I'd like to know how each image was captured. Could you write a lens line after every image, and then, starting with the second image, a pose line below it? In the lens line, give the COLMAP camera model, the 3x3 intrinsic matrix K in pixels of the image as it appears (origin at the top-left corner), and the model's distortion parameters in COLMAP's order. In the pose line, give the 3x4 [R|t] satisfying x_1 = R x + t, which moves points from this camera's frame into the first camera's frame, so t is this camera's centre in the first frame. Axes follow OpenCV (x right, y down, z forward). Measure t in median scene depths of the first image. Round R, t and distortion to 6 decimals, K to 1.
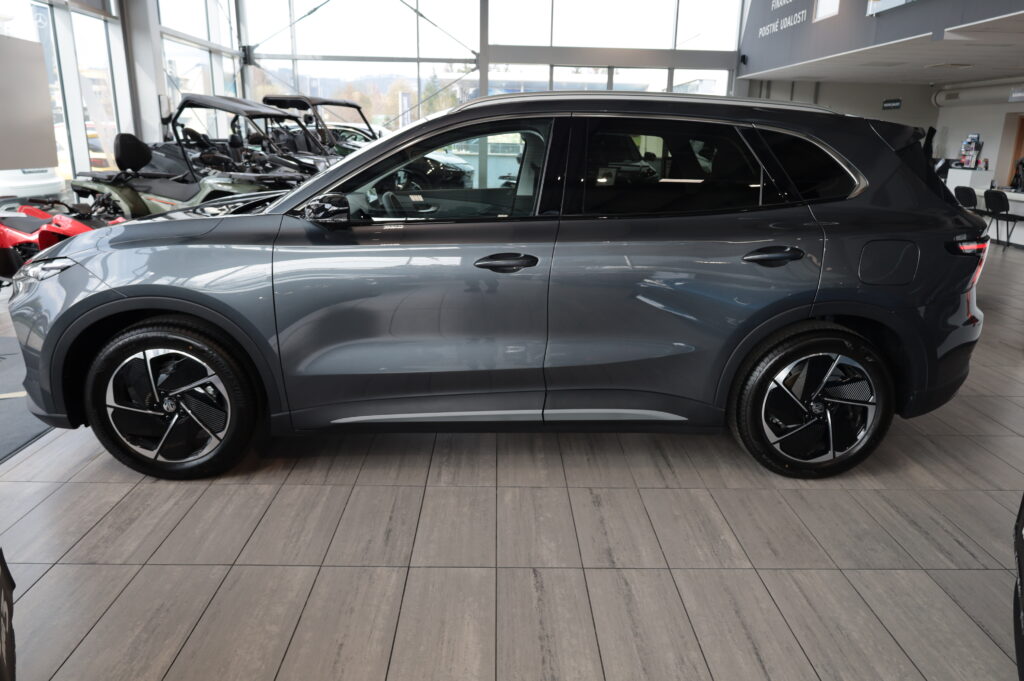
lens RADIAL K [[722.1, 0, 512.0], [0, 722.1, 340.5], [0, 0, 1]] dist [-0.007838, -0.001262]
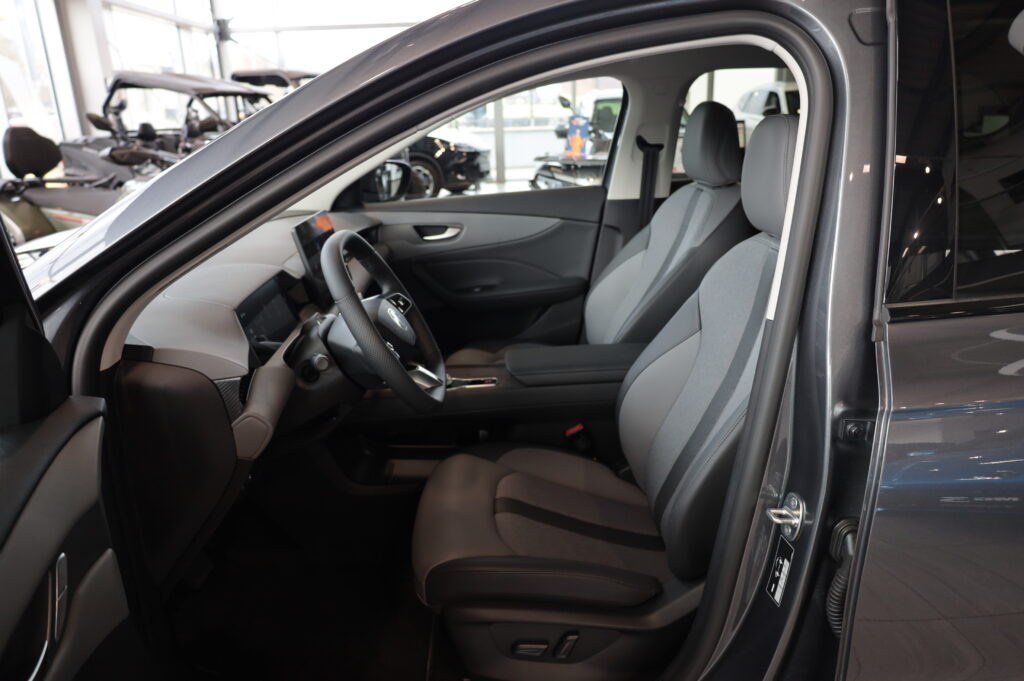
lens RADIAL K [[722.1, 0, 512.0], [0, 722.1, 340.5], [0, 0, 1]] dist [-0.007838, -0.001262]
pose [[0.998553, -0.047511, -0.025175, -0.025136], [0.048277, 0.998361, 0.030750, -0.053063], [0.023673, -0.031921, 0.999210, 0.212058]]
